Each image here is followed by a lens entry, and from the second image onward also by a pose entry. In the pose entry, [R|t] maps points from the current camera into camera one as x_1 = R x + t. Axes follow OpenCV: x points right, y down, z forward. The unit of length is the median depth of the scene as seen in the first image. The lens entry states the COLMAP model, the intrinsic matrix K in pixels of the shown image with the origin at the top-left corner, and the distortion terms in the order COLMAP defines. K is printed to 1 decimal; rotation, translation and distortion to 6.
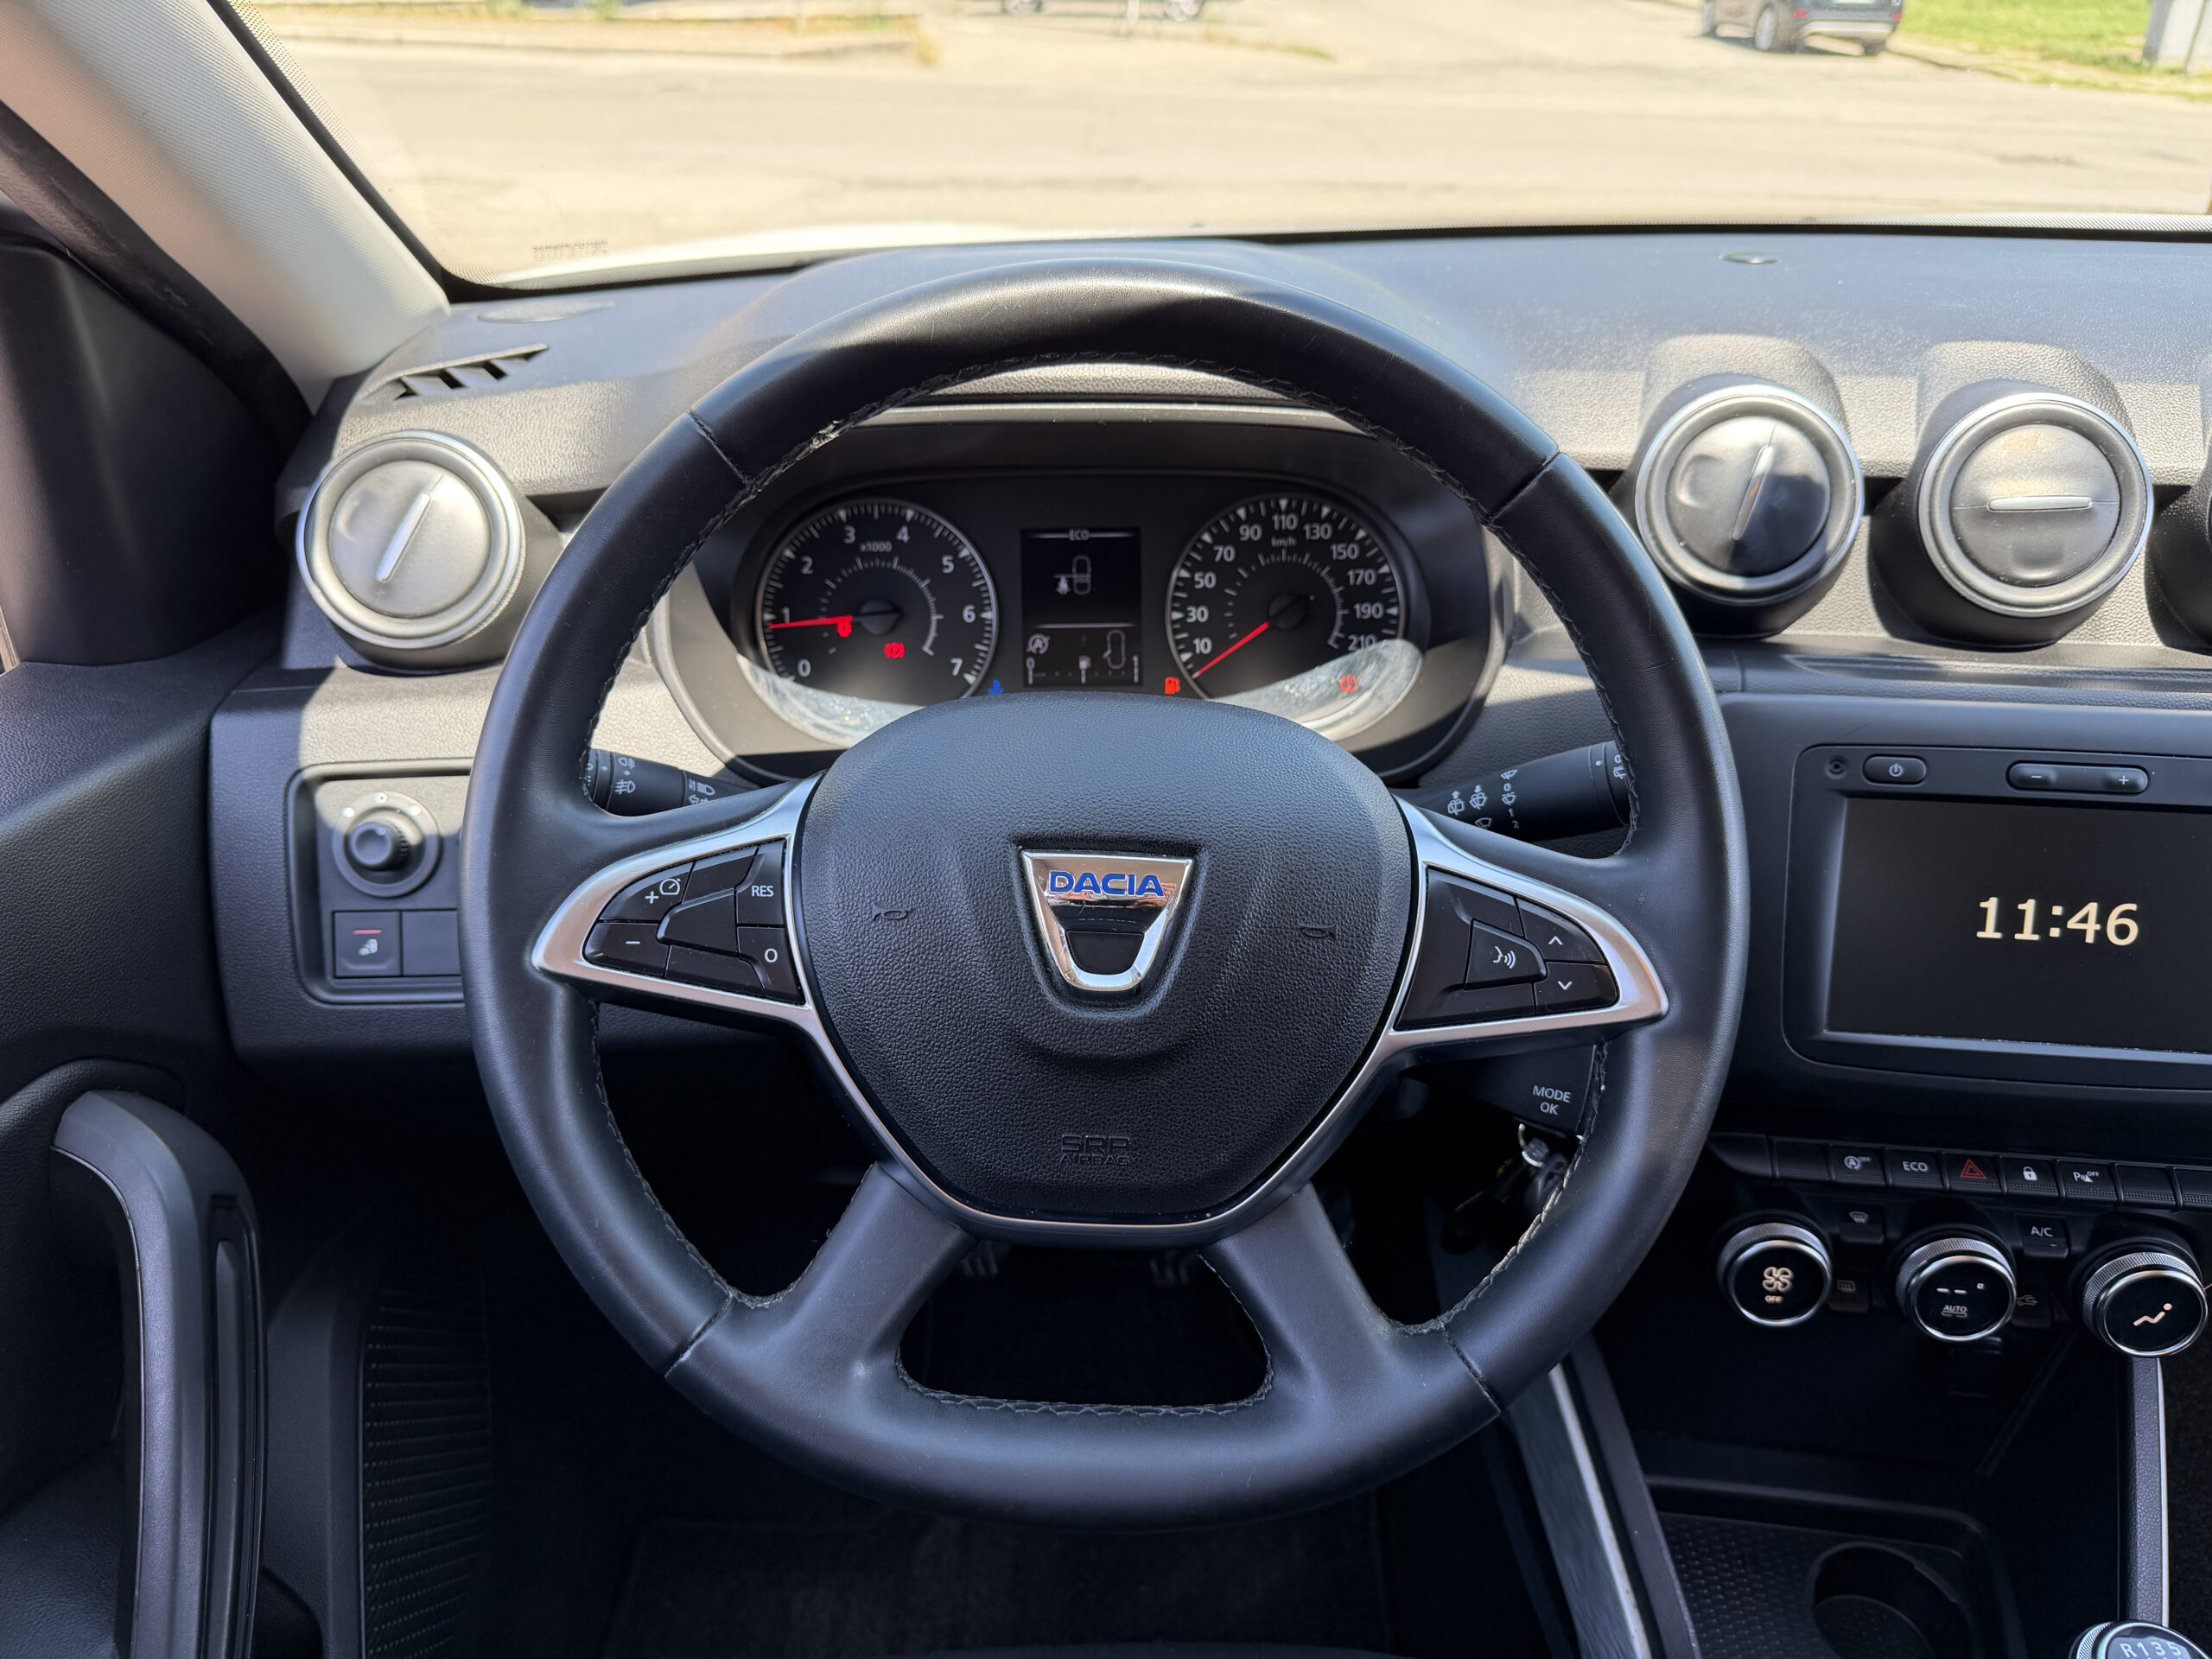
lens RADIAL K [[1578.9, 0, 1106.0], [0, 1578.9, 829.5], [0, 0, 1]] dist [0.046186, -0.086440]
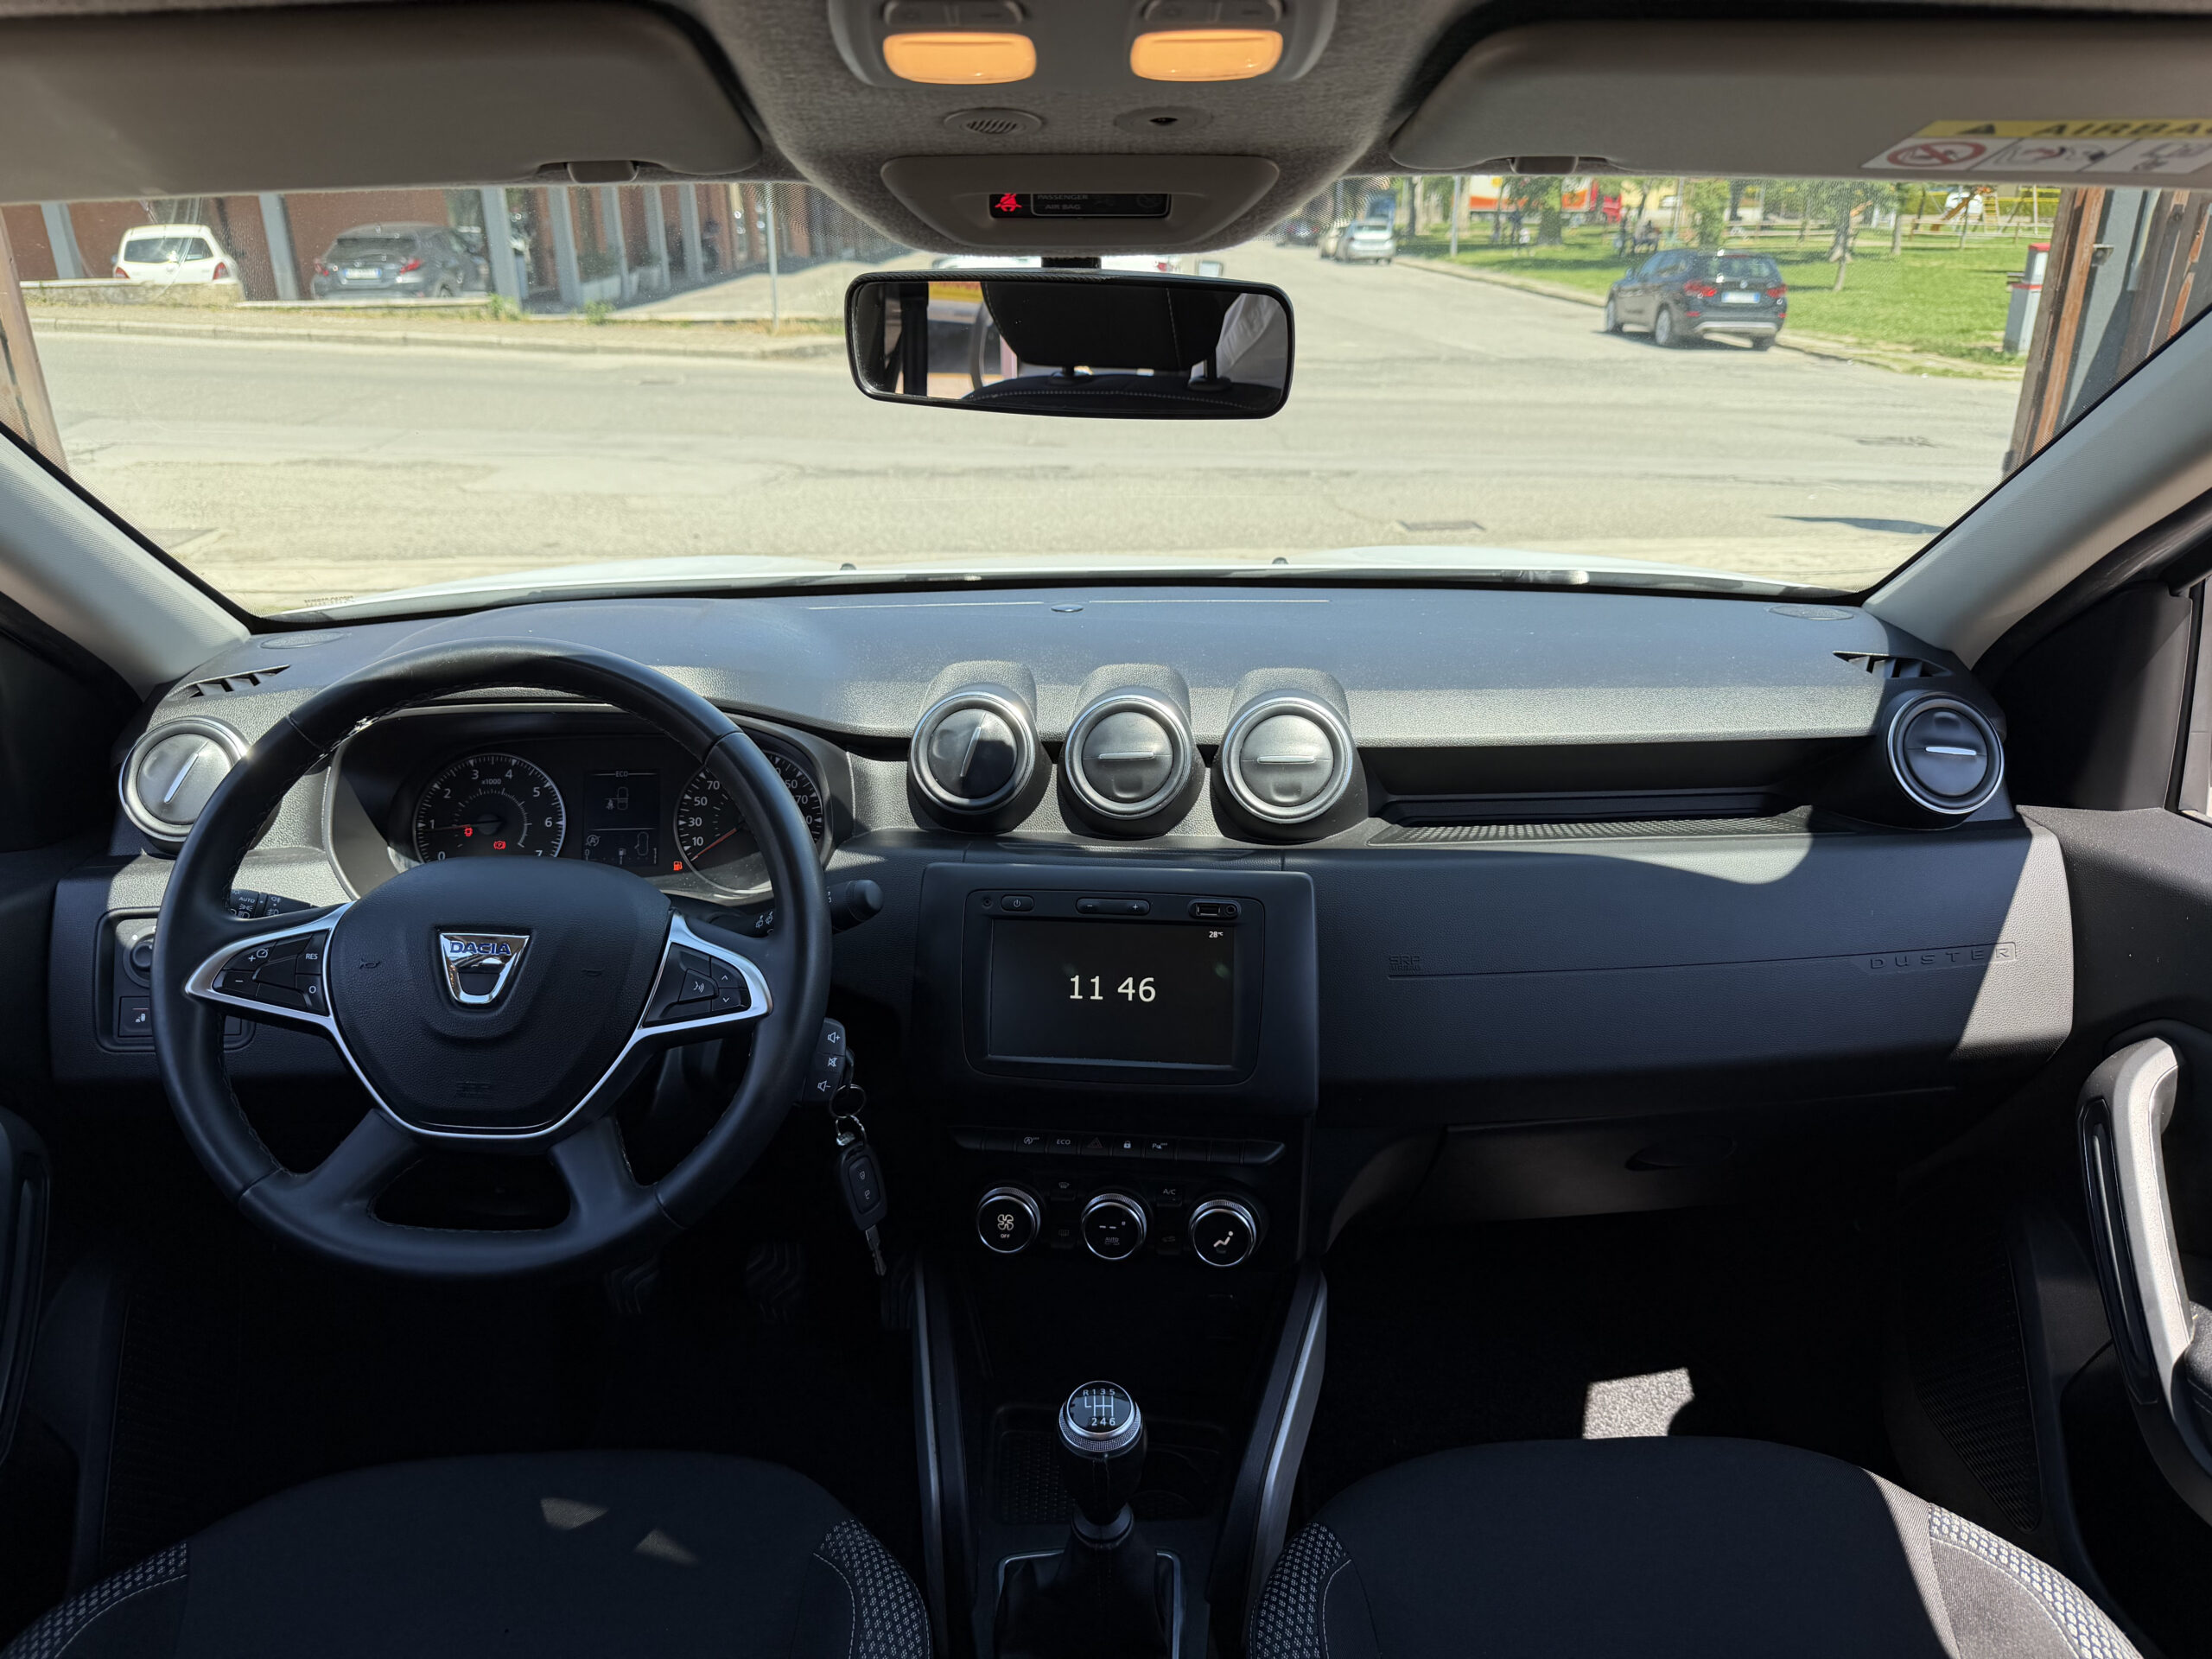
lens RADIAL K [[1526.5, 0, 1106.0], [0, 1526.5, 829.5], [0, 0, 1]] dist [-0.003621, -0.007018]
pose [[0.999576, -0.005349, 0.028632, 0.507685], [0.009553, 0.988823, -0.148787, 0.125506], [-0.027516, 0.148998, 0.988455, -0.643465]]
